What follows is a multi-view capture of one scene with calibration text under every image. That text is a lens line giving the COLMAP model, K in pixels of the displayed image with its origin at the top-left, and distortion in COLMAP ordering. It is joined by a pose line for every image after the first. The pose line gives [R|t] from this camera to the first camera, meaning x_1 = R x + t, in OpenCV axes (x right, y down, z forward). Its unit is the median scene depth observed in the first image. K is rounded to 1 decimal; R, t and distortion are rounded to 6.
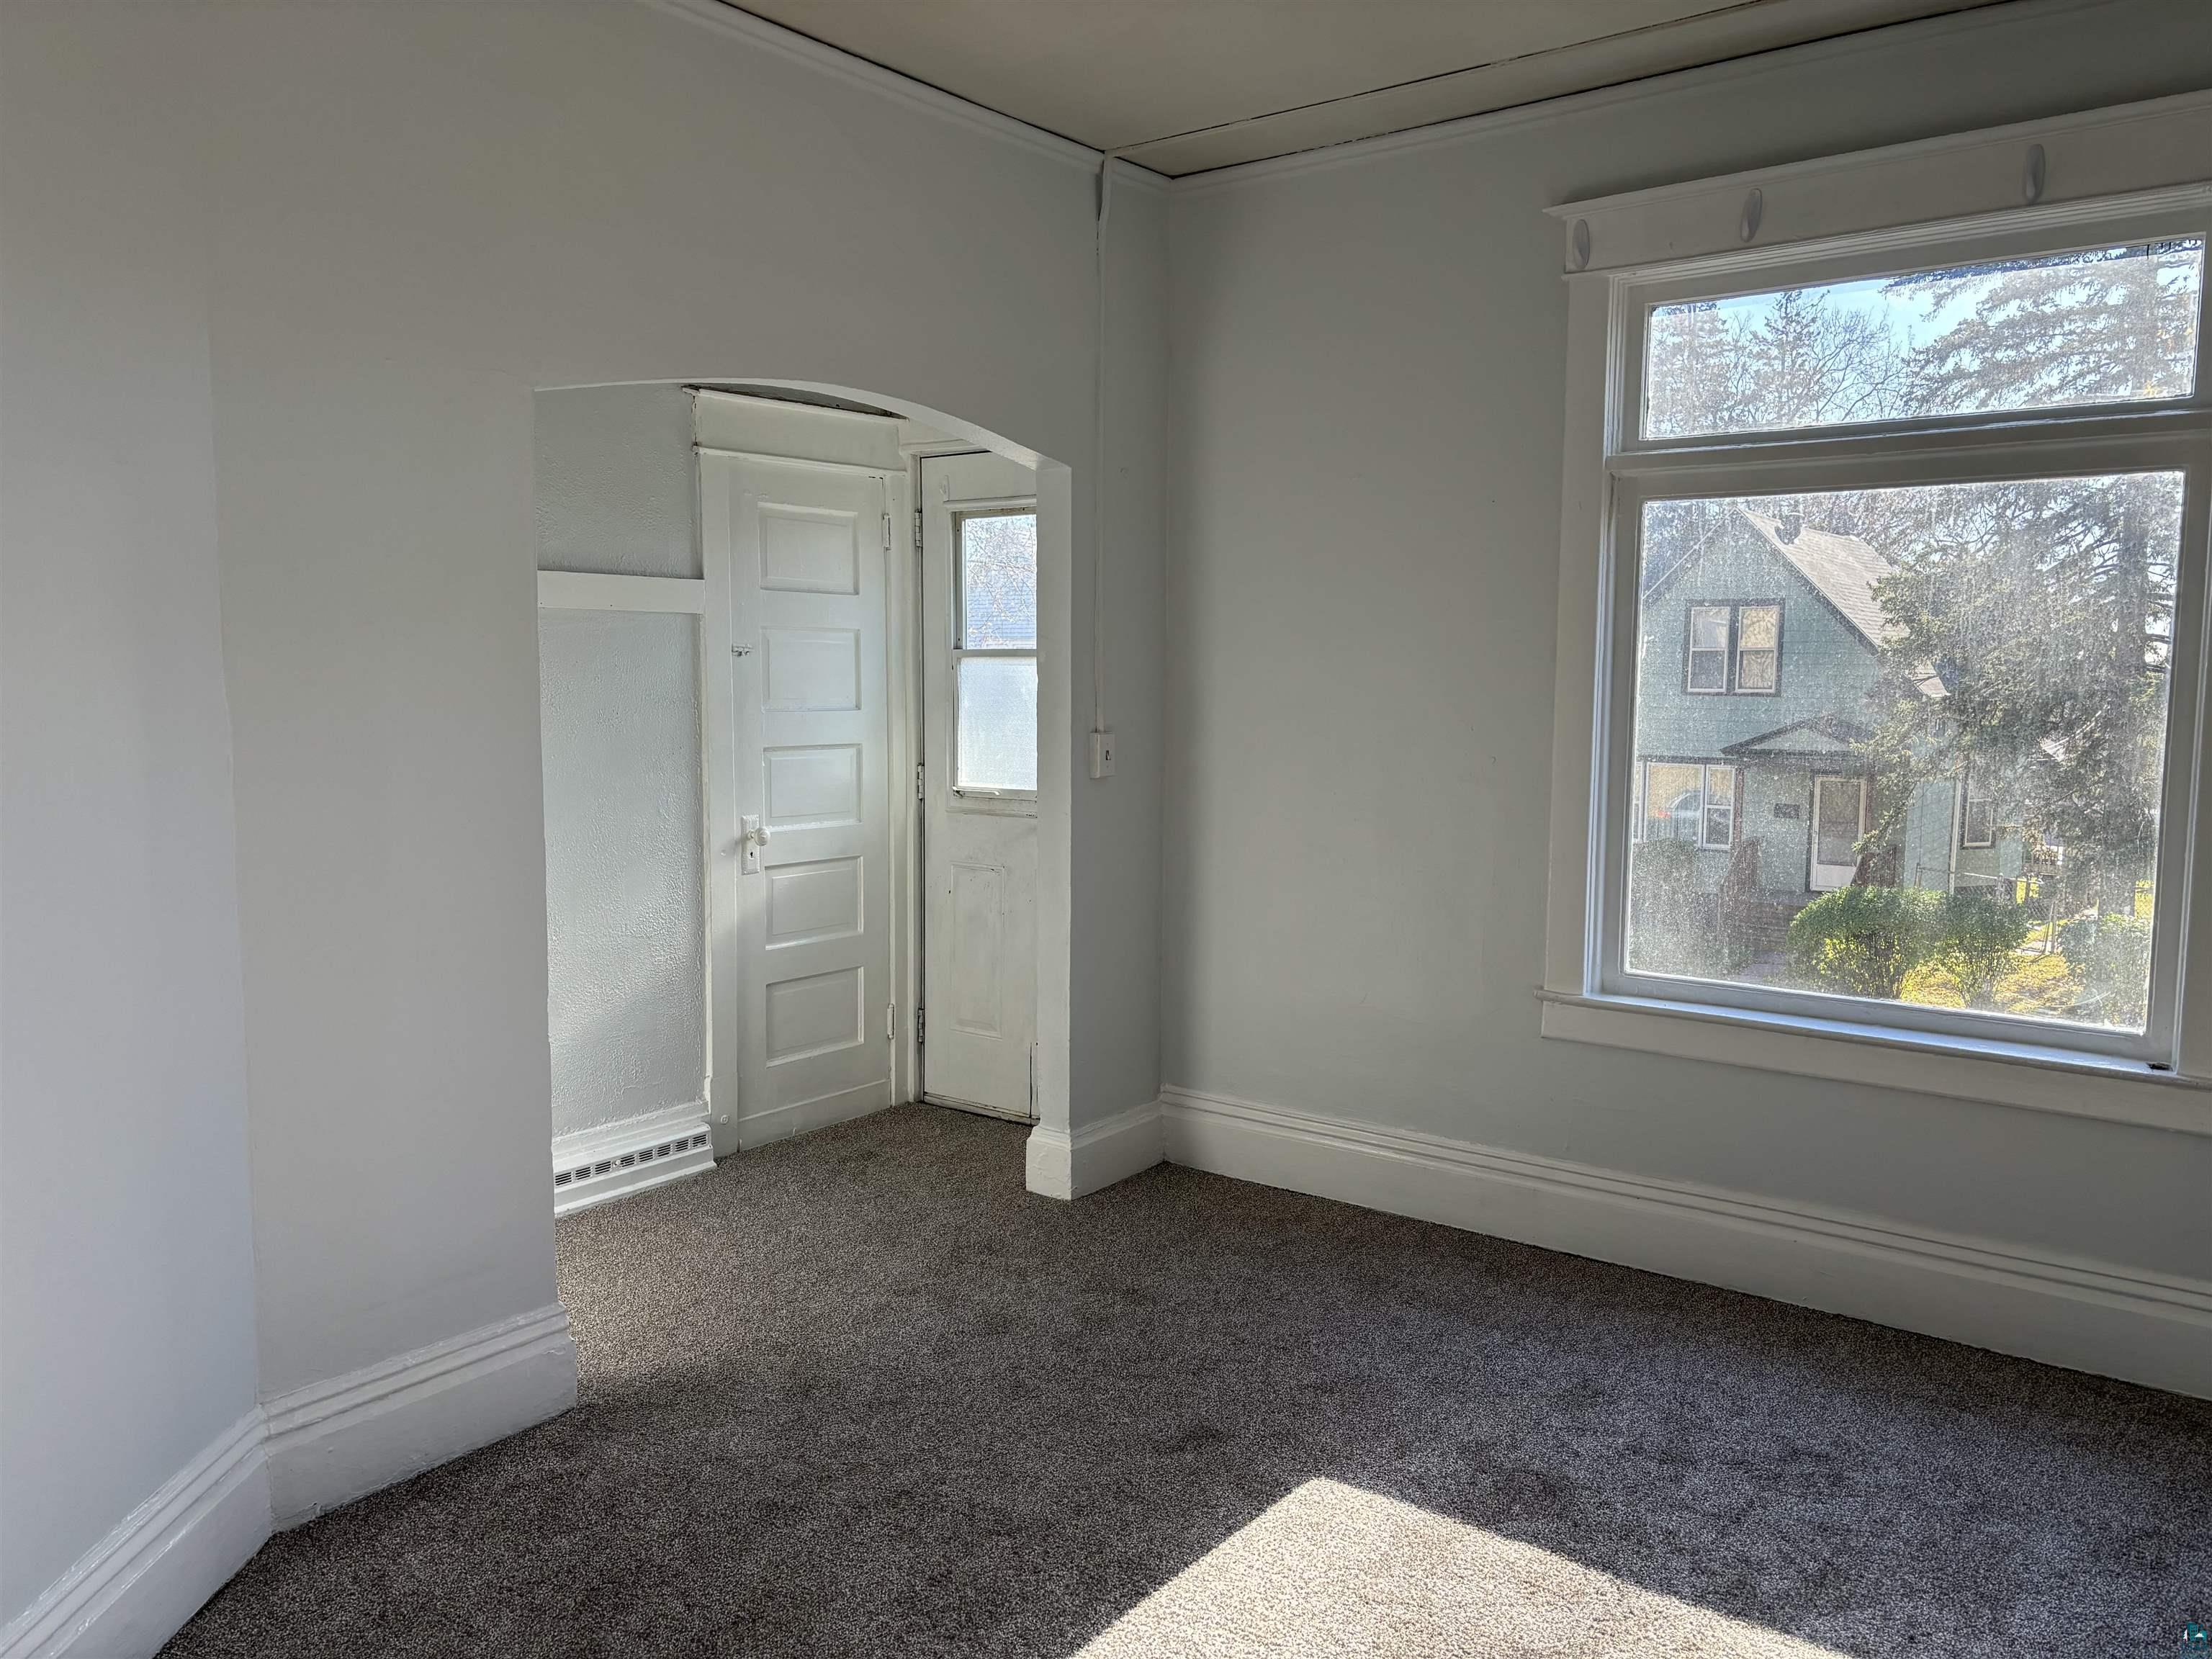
lens RADIAL K [[1680.3, 0, 1044.0], [0, 1680.3, 827.5], [0, 0, 1]] dist [-0.000032, 0.000893]
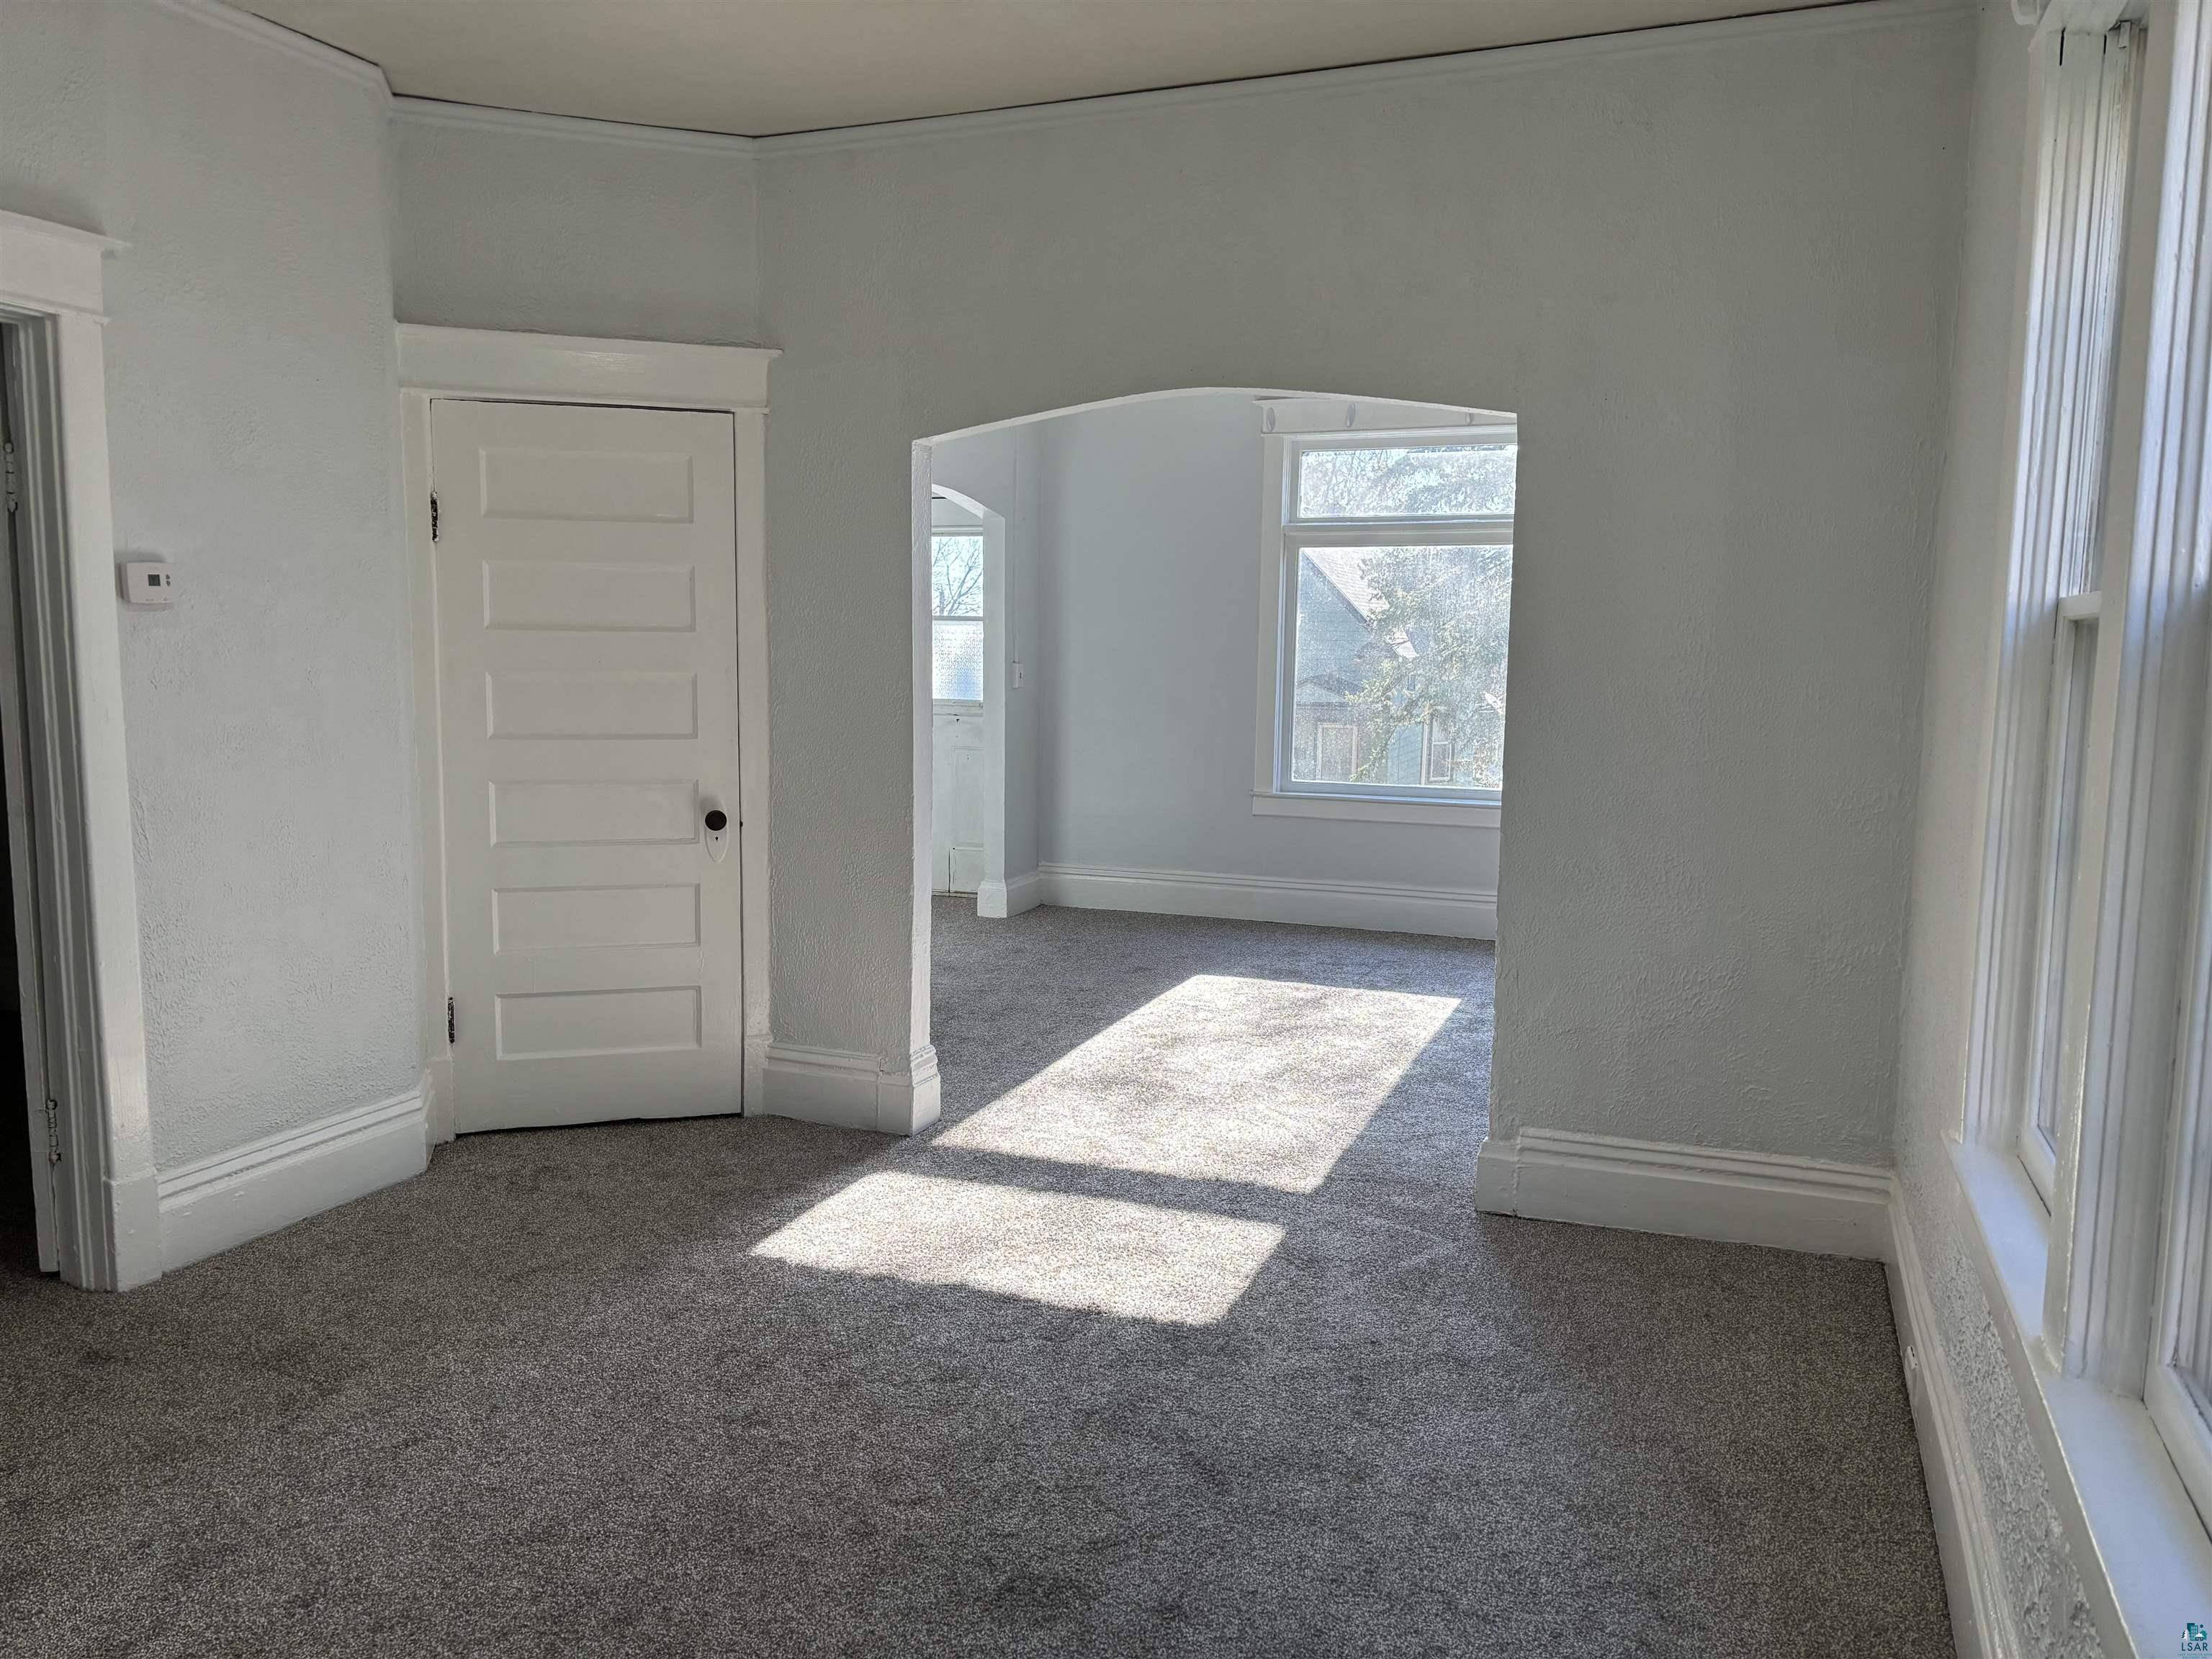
lens RADIAL K [[1665.0, 0, 1092.2], [0, 1665.0, 824.4], [0, 0, 1]] dist [0.063844, -0.068121]
pose [[0.954324, -0.025281, 0.297702, -0.415175], [0.018964, 0.999530, 0.024089, 0.073841], [-0.298171, -0.017343, 0.954355, -0.725150]]
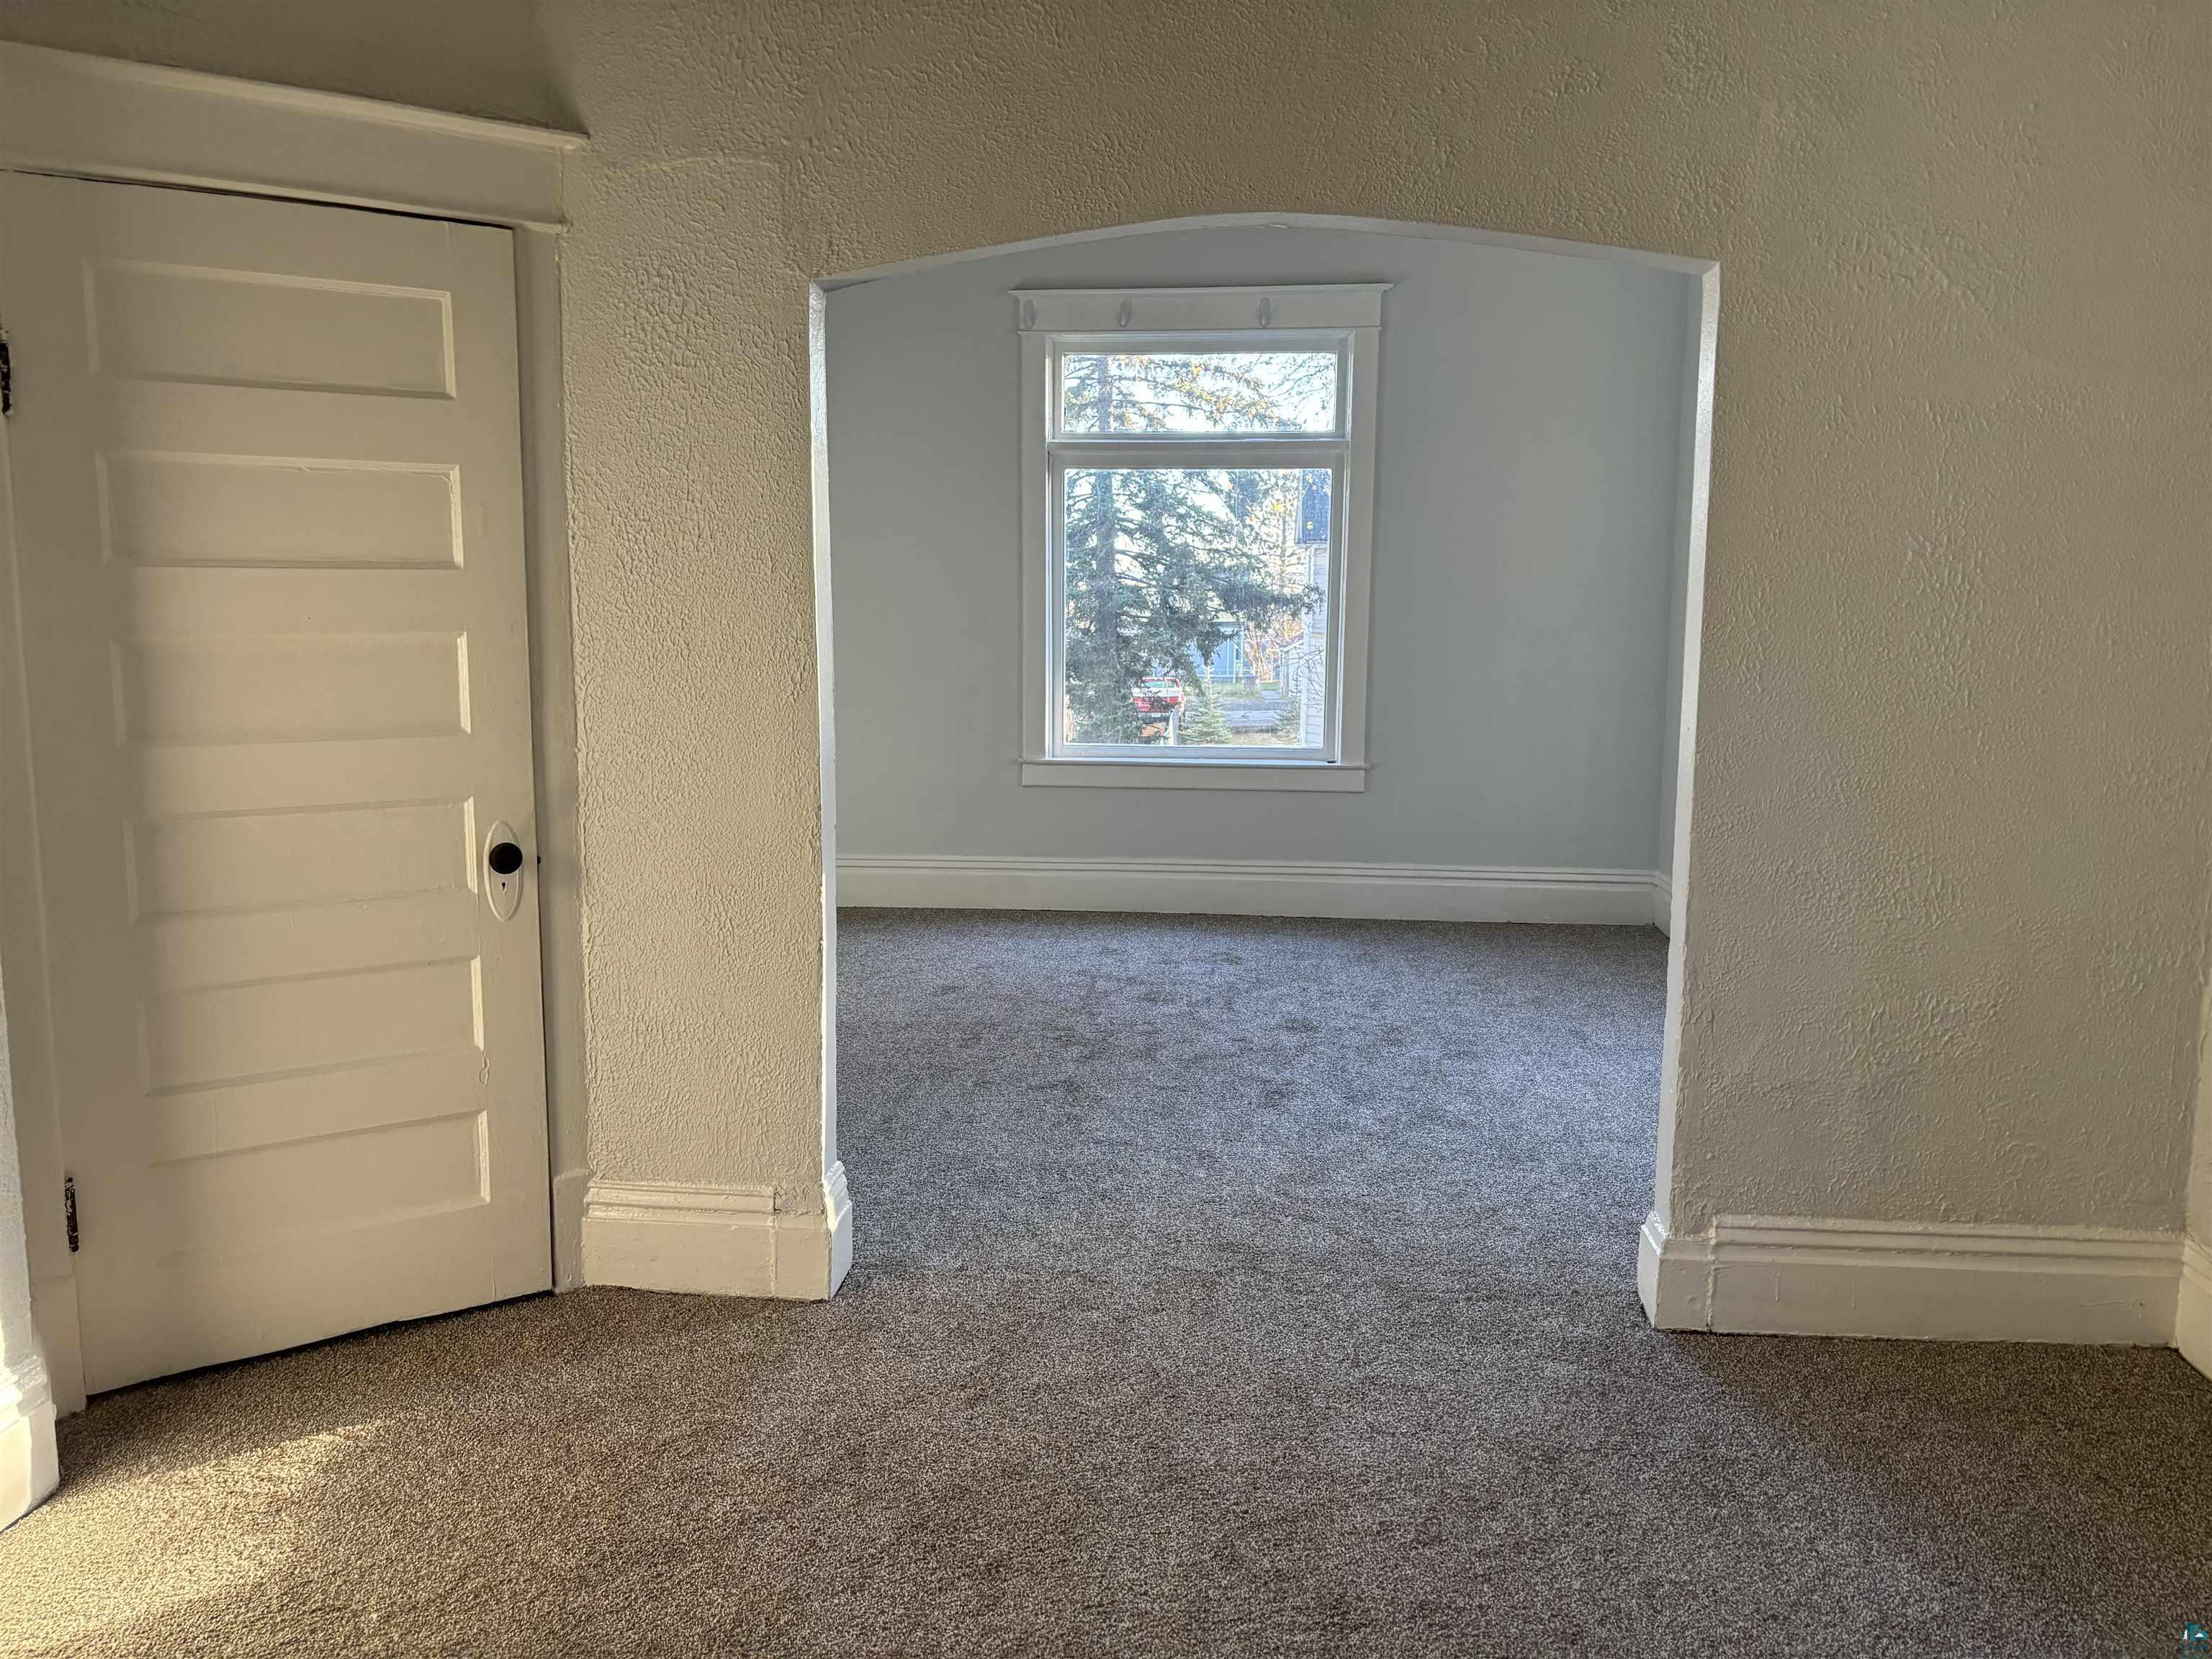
lens RADIAL K [[1673.1, 0, 1081.1], [0, 1673.1, 799.7], [0, 0, 1]] dist [0.034315, -0.004961]
pose [[0.827649, -0.073015, 0.556477, -0.512989], [0.051524, 0.997199, 0.054210, 0.043493], [-0.558877, -0.016195, 0.829093, -0.367876]]
